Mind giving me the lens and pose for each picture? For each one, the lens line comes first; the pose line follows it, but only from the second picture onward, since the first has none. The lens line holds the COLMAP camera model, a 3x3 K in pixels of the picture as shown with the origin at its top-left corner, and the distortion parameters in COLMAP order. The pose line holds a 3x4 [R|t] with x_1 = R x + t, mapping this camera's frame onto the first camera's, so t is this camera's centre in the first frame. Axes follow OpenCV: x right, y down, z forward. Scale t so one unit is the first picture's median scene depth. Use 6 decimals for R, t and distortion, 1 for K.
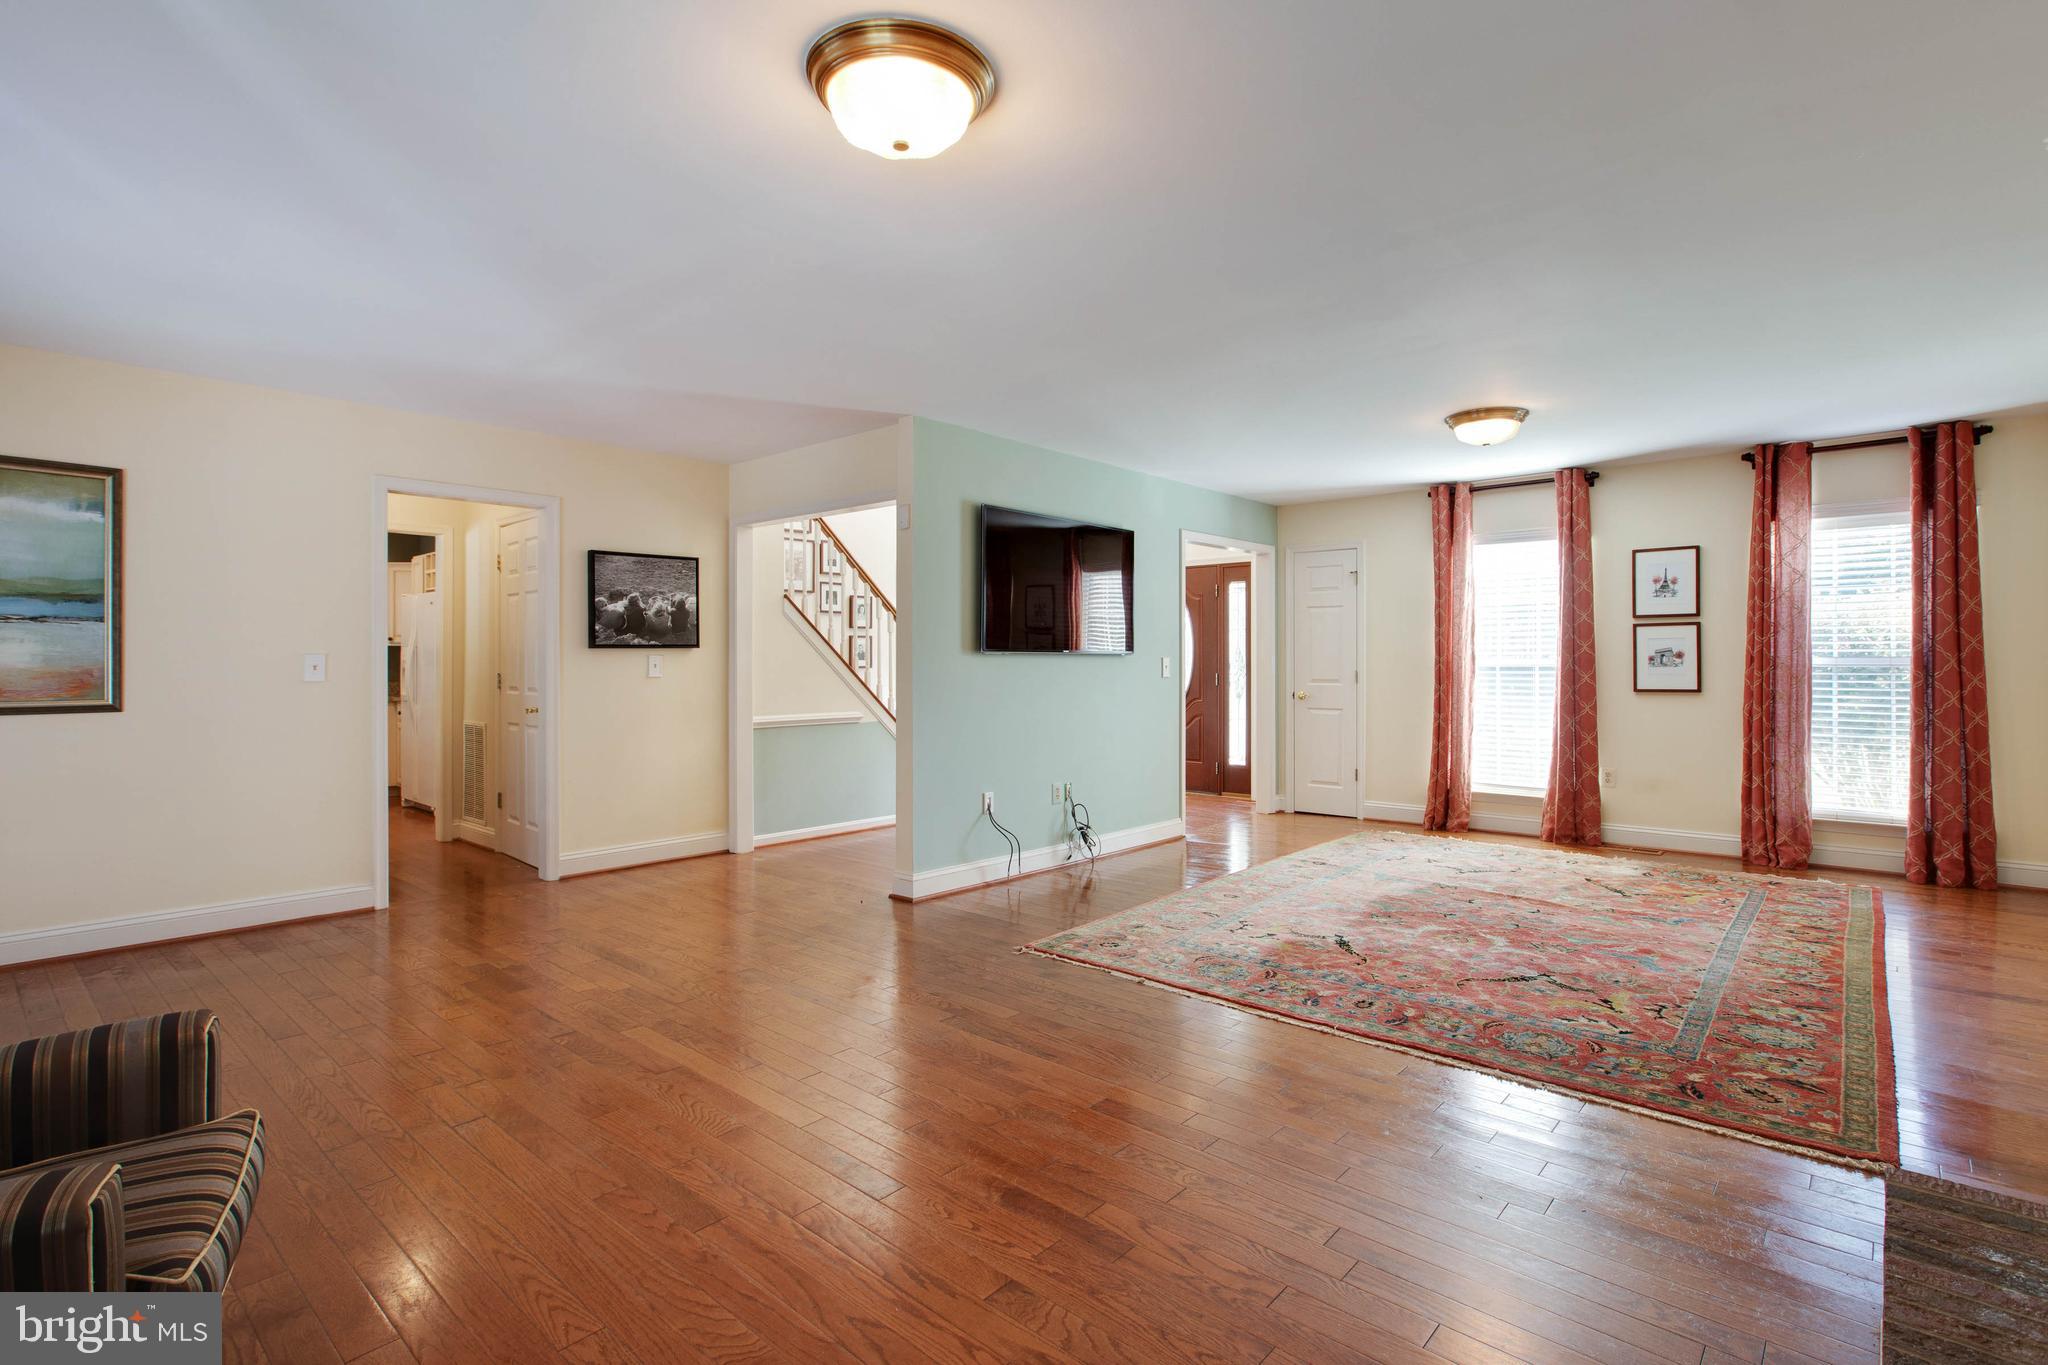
lens RADIAL K [[979.1, 0, 1026.5], [0, 979.1, 671.8], [0, 0, 1]] dist [-0.001423, 0.010395]
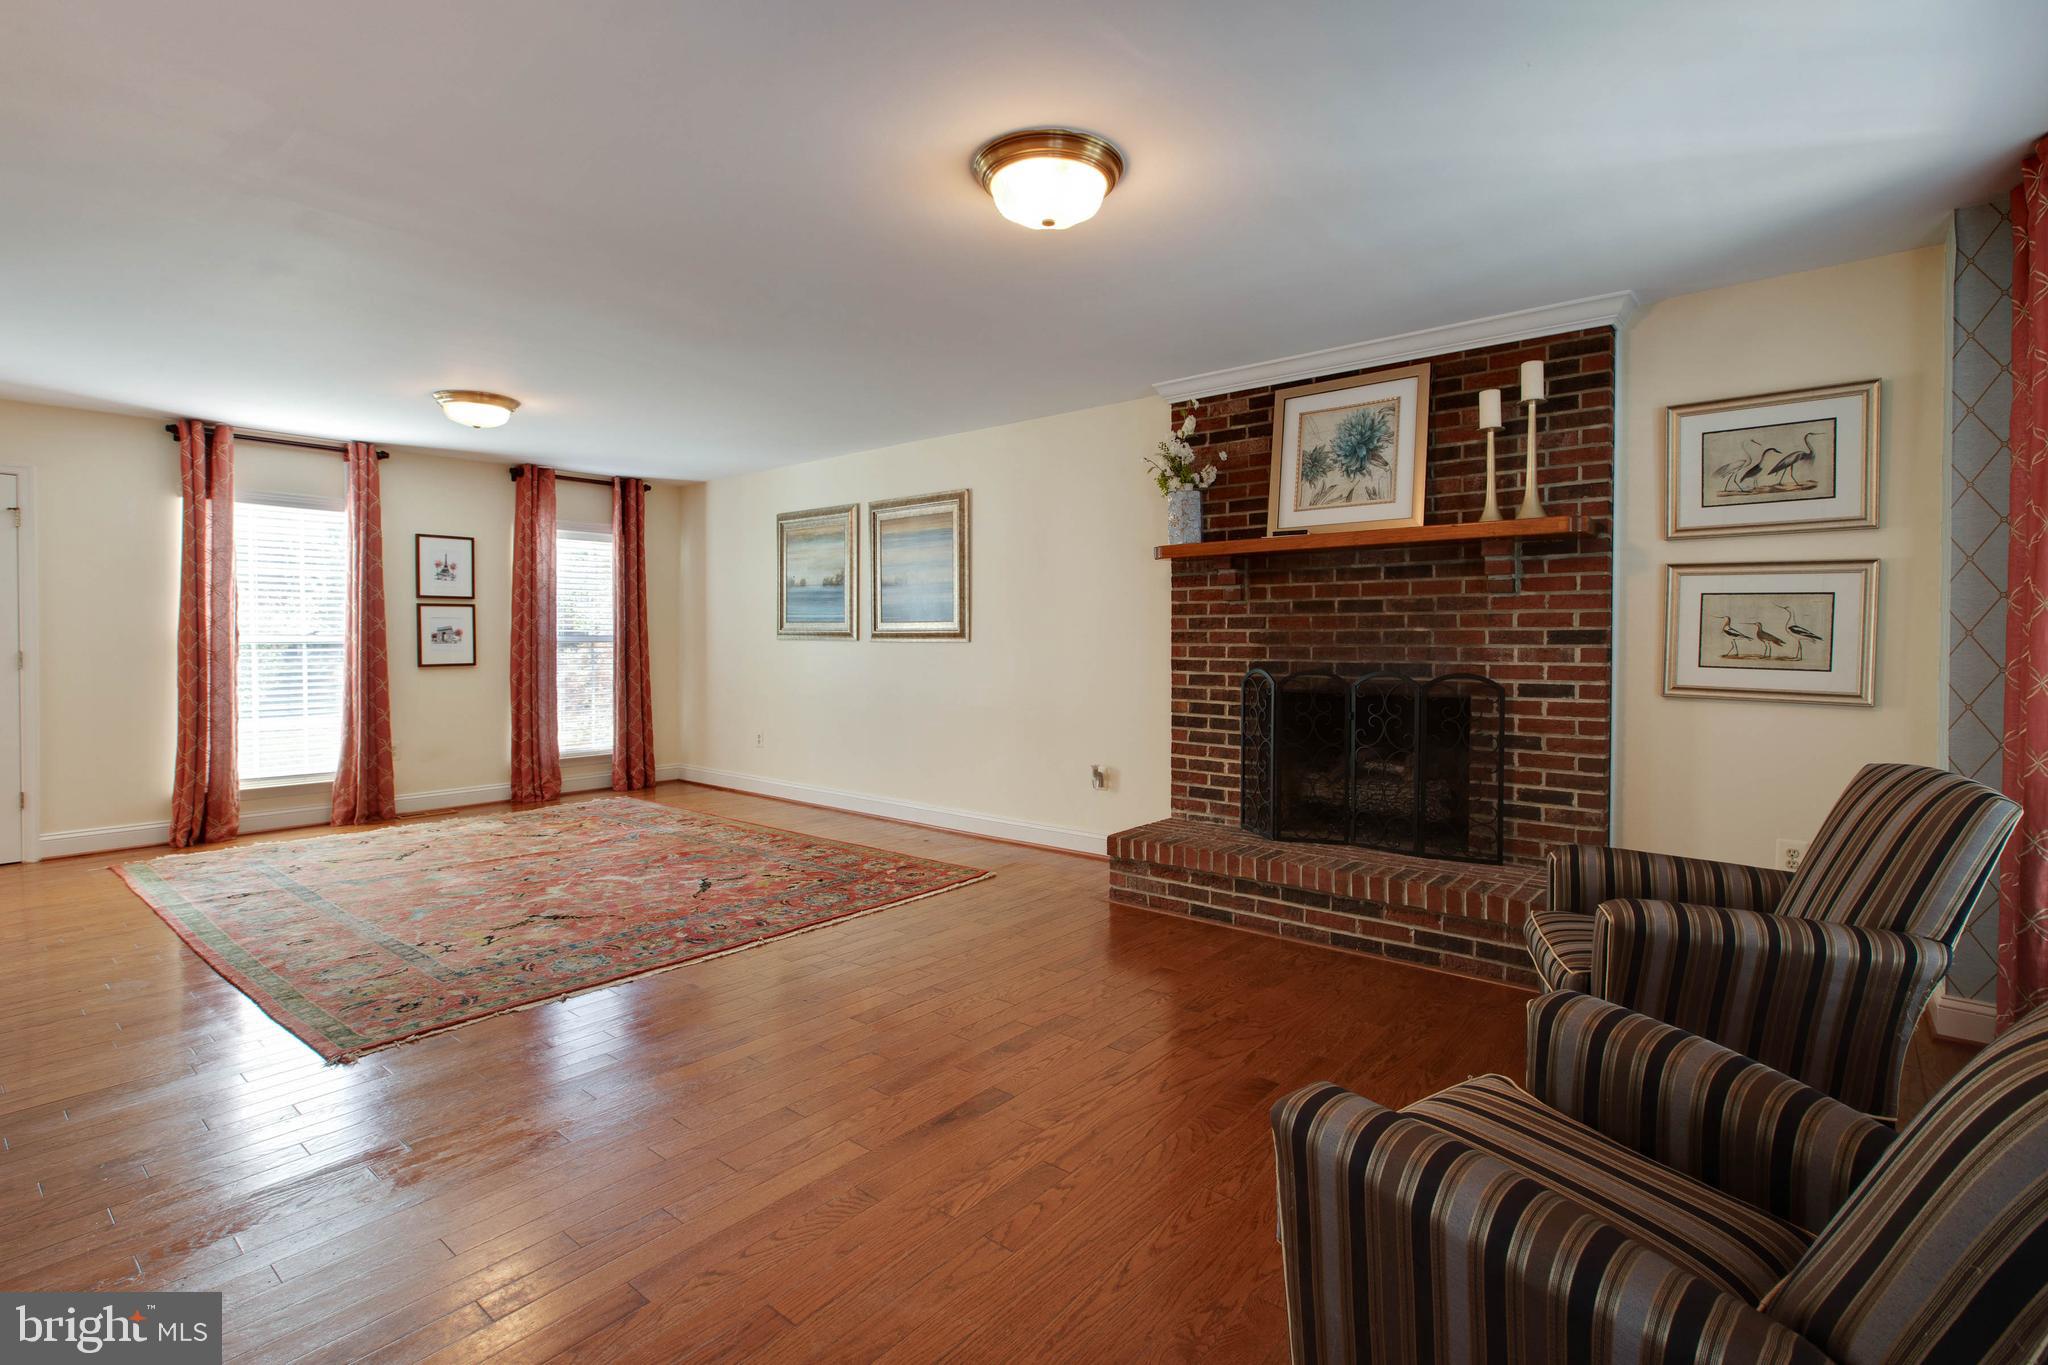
lens RADIAL K [[979.1, 0, 1026.5], [0, 979.1, 671.8], [0, 0, 1]] dist [-0.001423, 0.010395]
pose [[-0.022826, -0.030291, 0.999280, -0.514115], [0.013493, 0.999441, 0.030604, 0.002016], [-0.999648, 0.014182, -0.022405, 0.405645]]
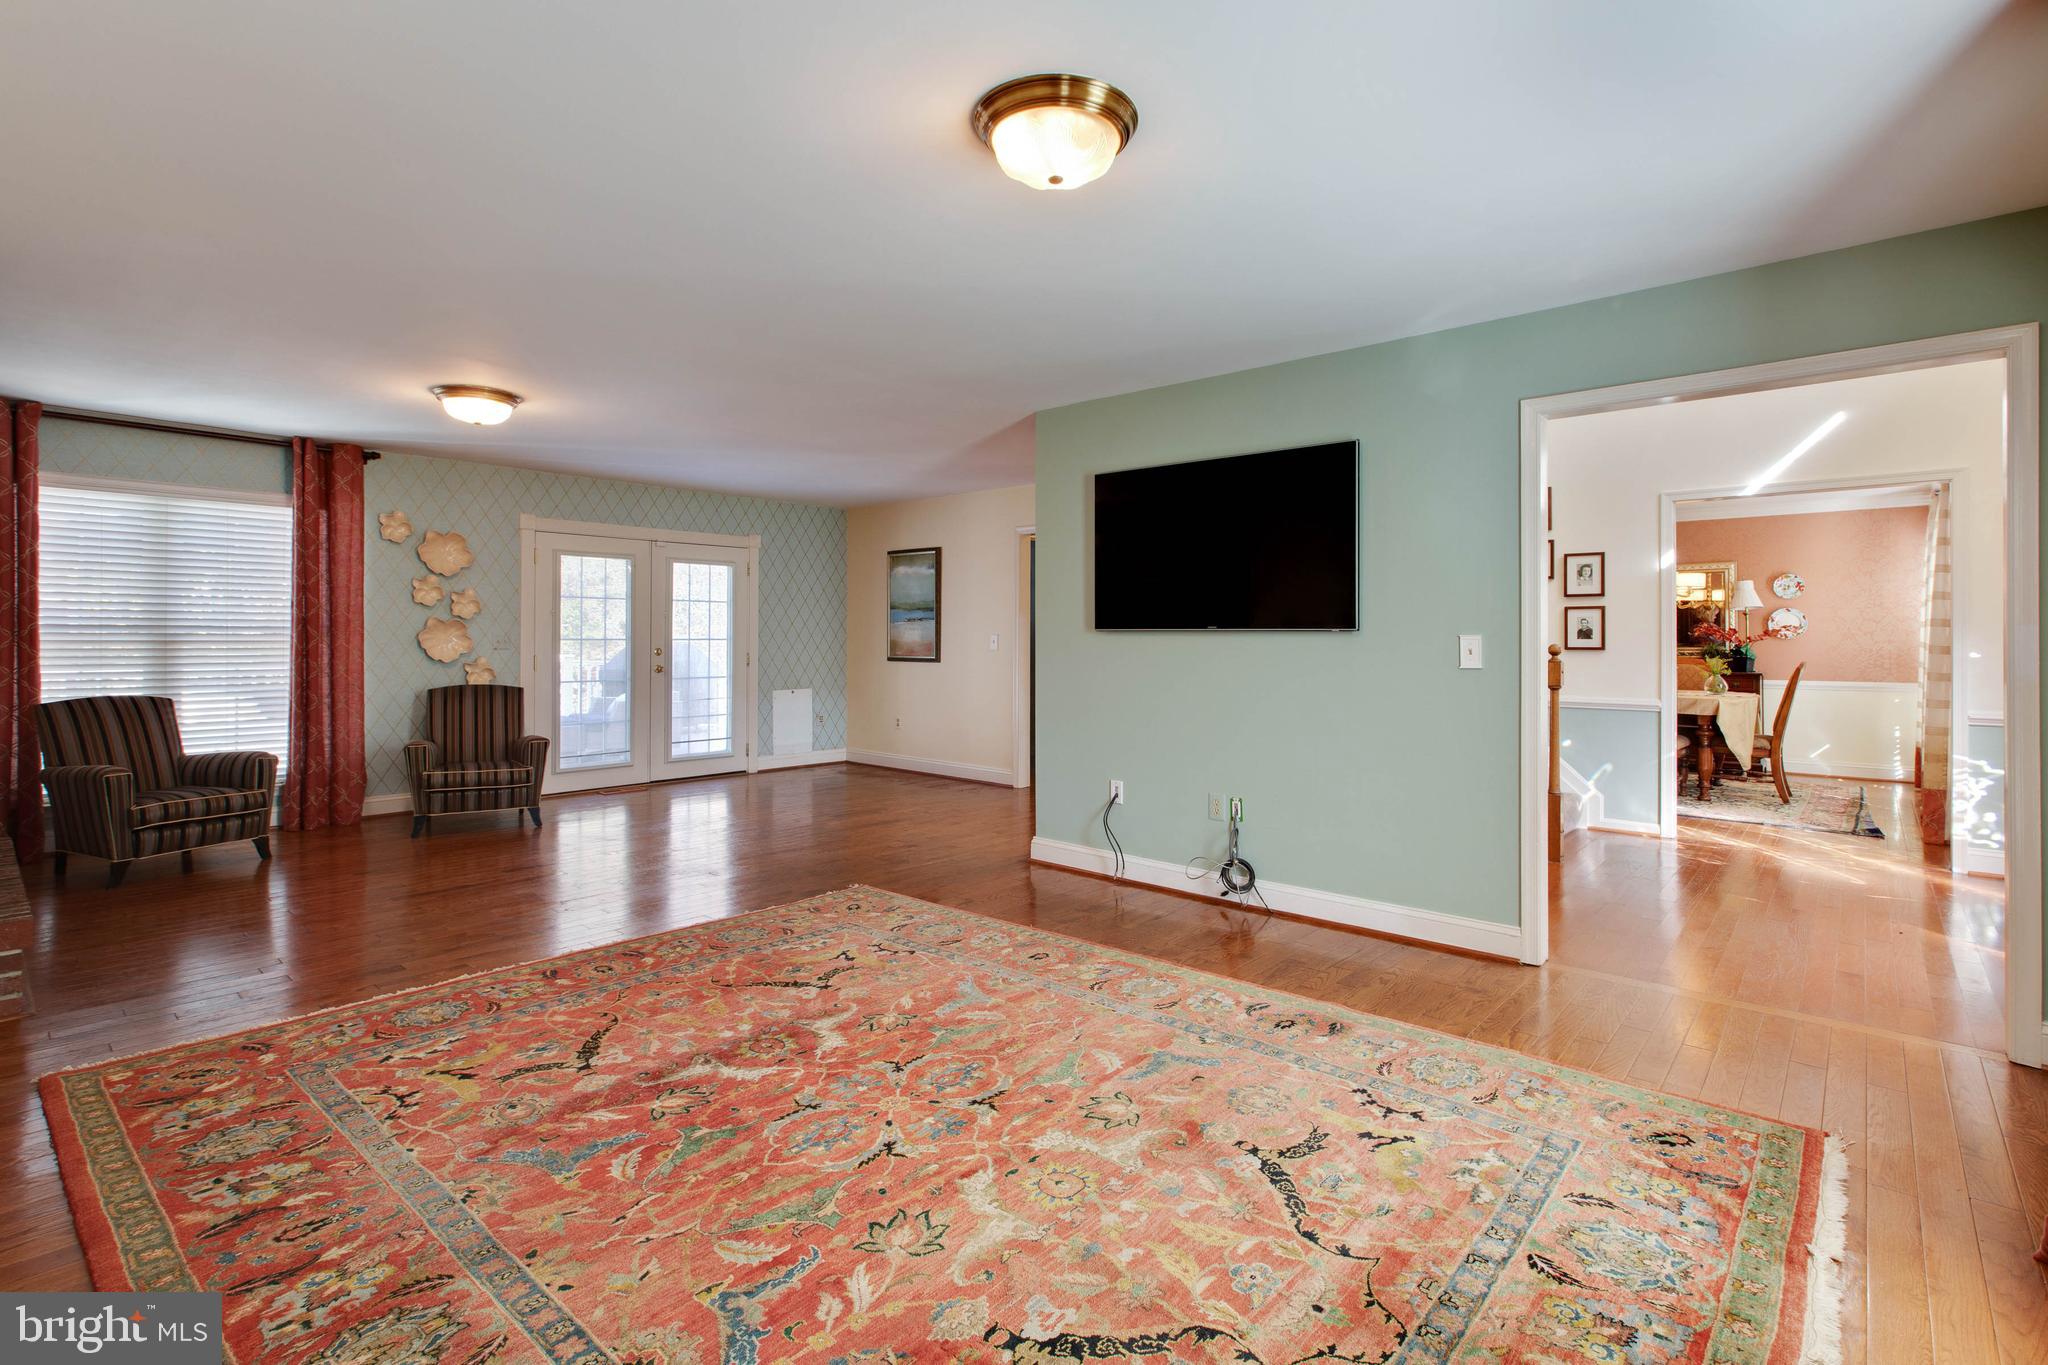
lens RADIAL K [[932.3, 0, 1027.4], [0, 932.3, 639.6], [0, 0, 1]] dist [-0.000954, 0.006892]
pose [[0.006786, 0.001195, -0.999976, 0.830589], [-0.011785, 0.999930, 0.001115, -0.010134], [0.999908, 0.011777, 0.006800, 0.893769]]
